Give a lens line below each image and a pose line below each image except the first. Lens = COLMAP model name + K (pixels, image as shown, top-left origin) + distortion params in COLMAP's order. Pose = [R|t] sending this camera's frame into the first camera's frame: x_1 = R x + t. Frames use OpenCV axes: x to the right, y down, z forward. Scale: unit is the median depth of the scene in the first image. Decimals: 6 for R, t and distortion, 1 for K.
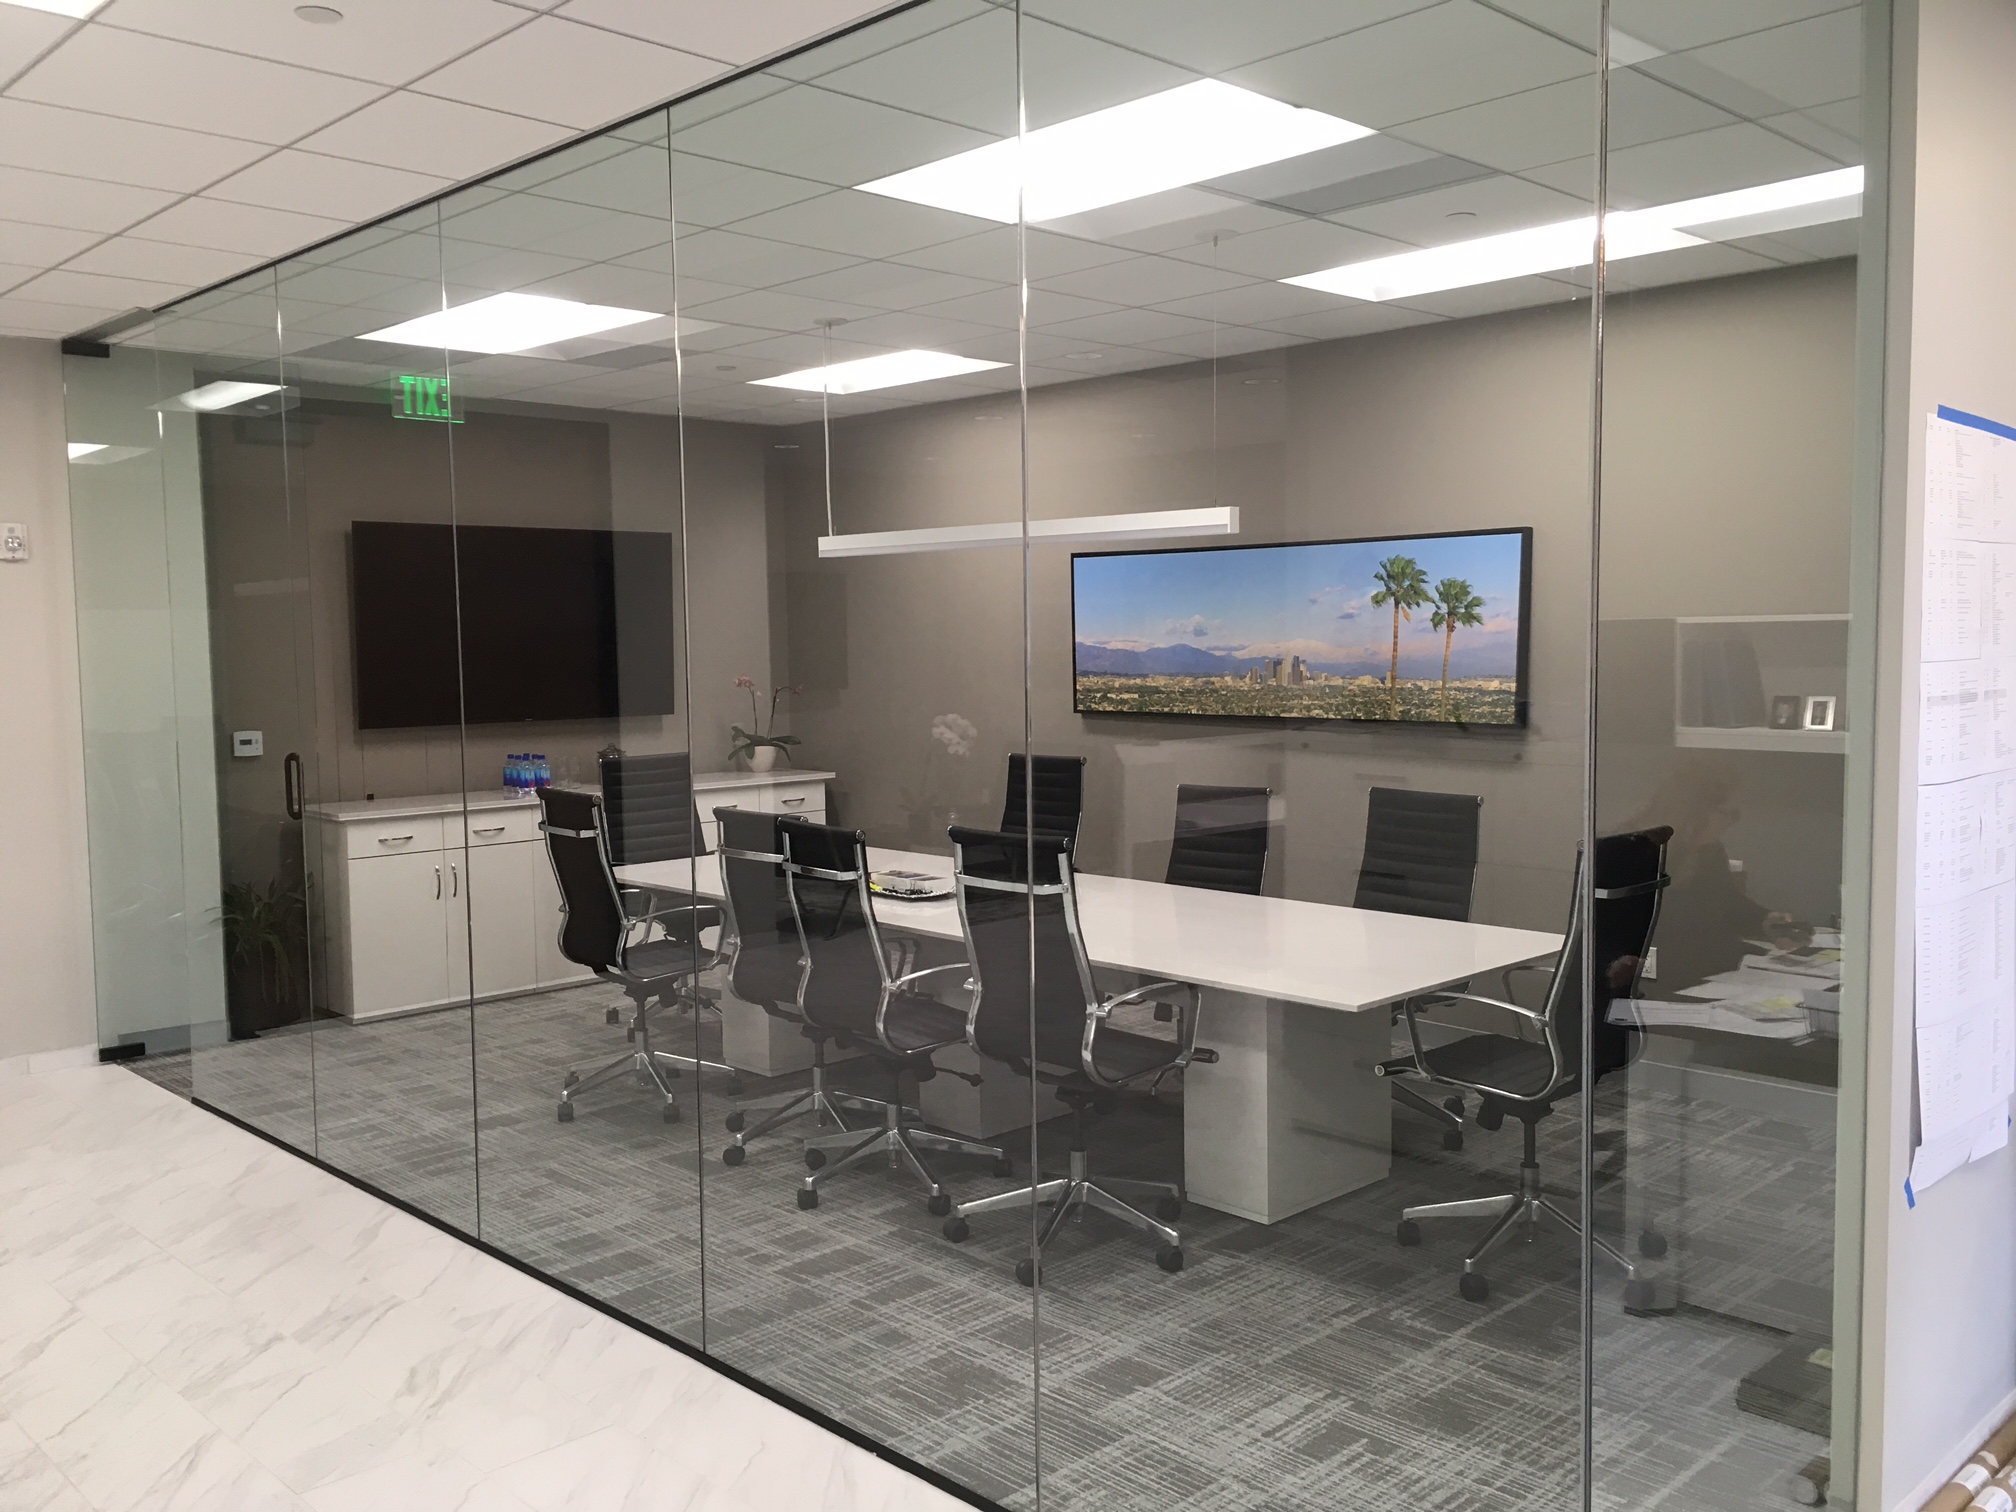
lens RADIAL K [[1710.6, 0, 1008.6], [0, 1710.6, 758.5], [0, 0, 1]] dist [0.039954, -0.017400]
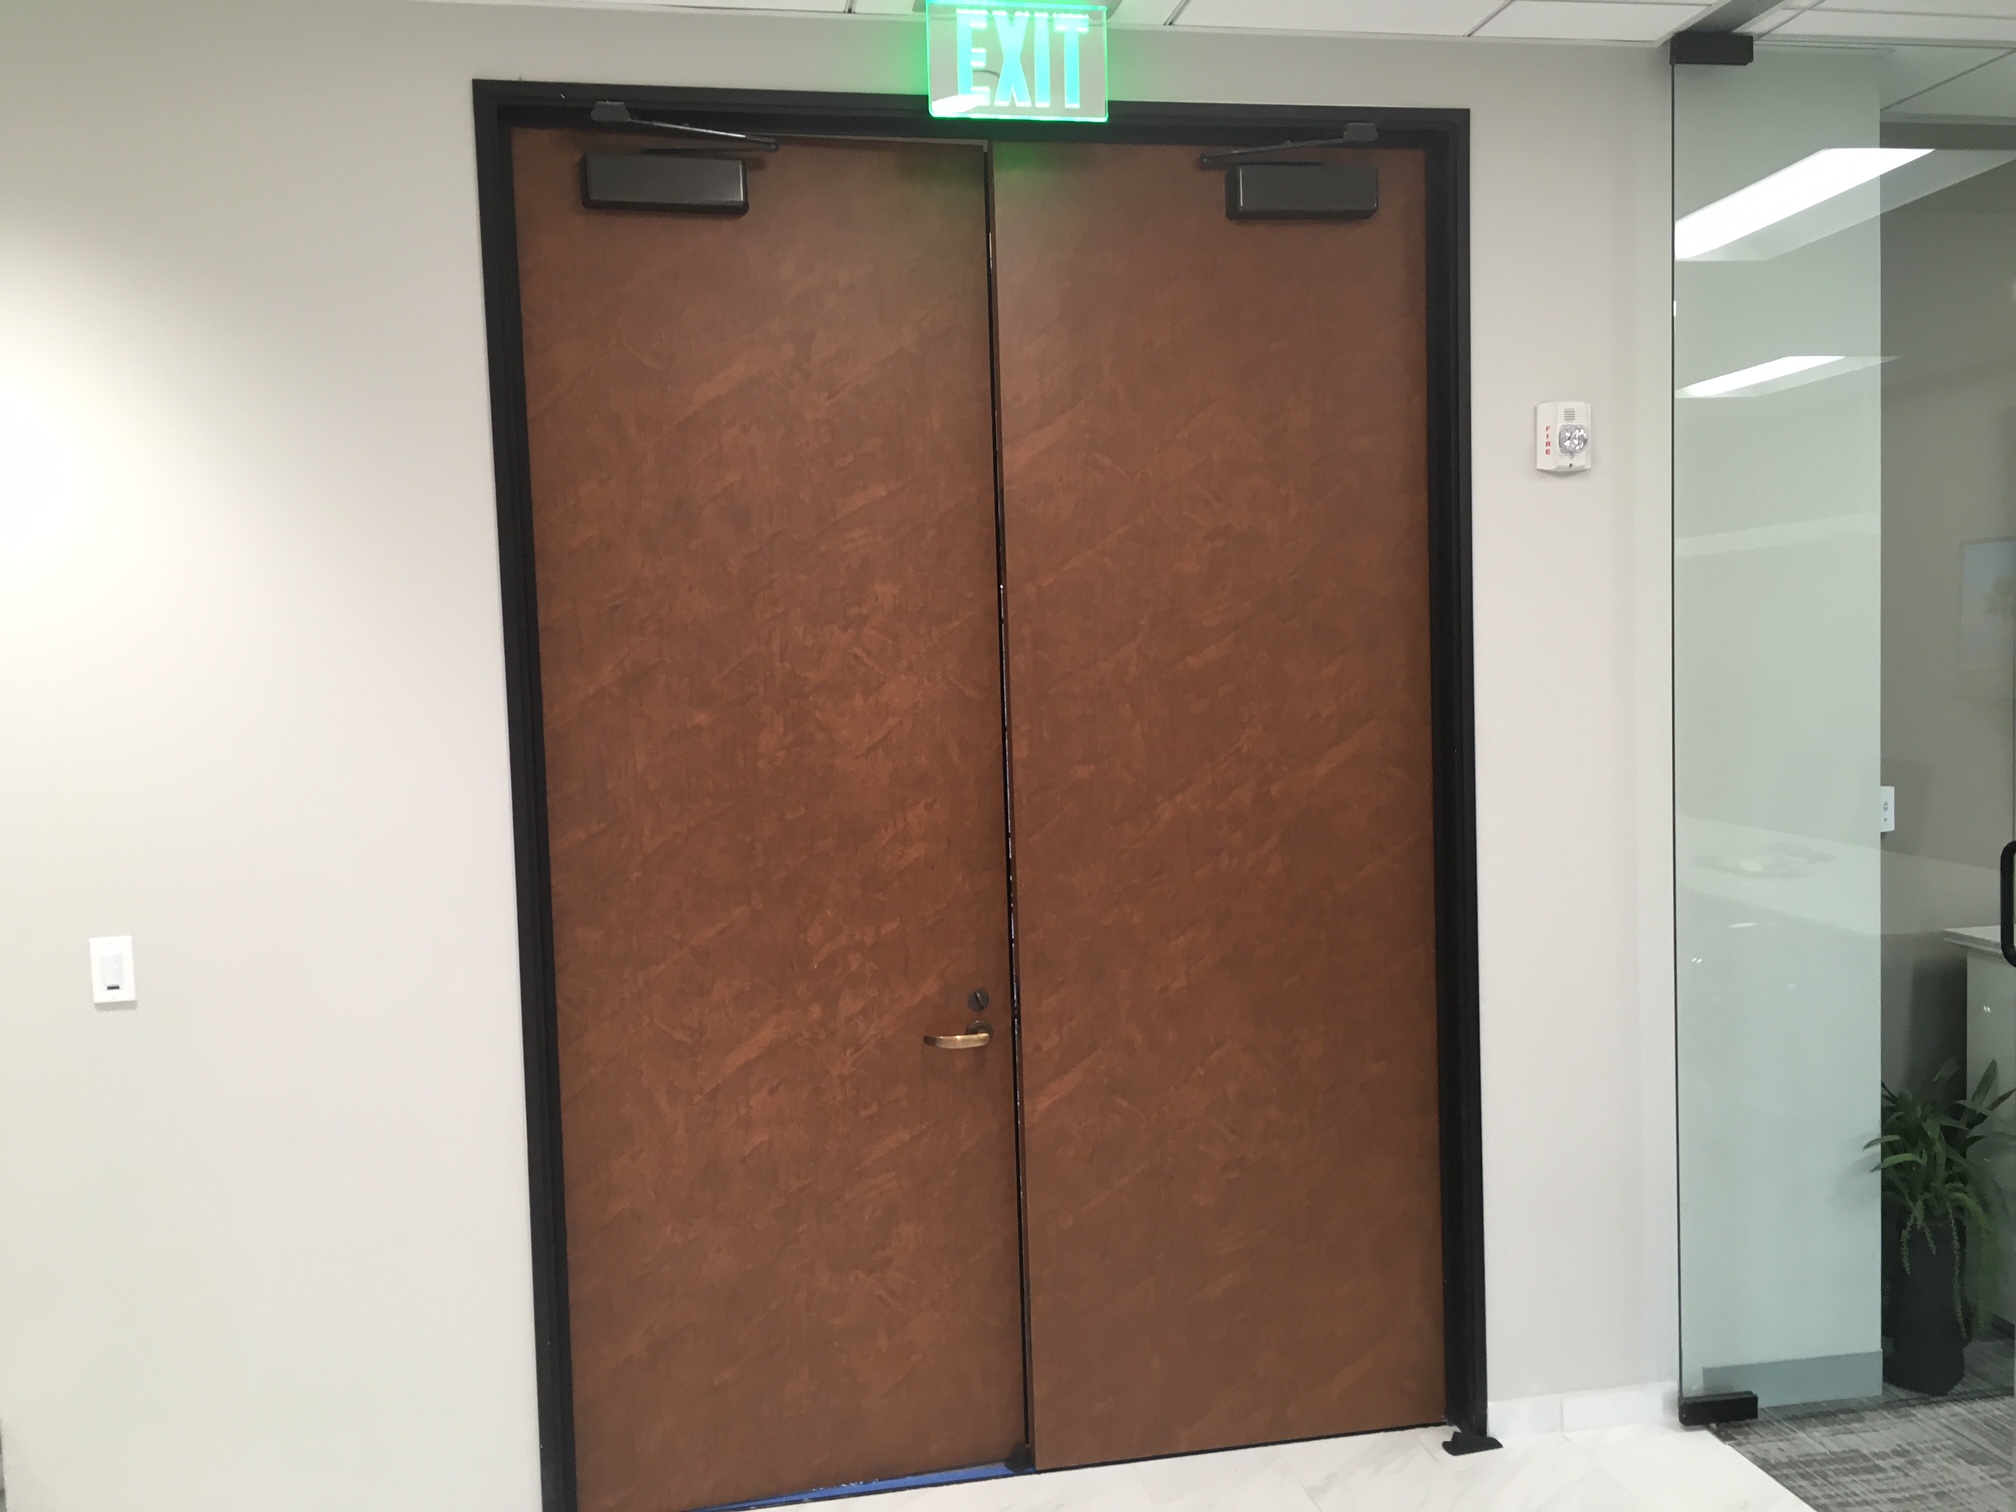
lens RADIAL K [[1710.6, 0, 1009.3], [0, 1710.6, 757.3], [0, 0, 1]] dist [0.039954, -0.017400]
pose [[0.826126, 0.022006, -0.563055, -0.305451], [-0.021708, 0.999738, 0.007223, -0.019788], [0.563067, 0.006256, 0.826388, 0.341991]]
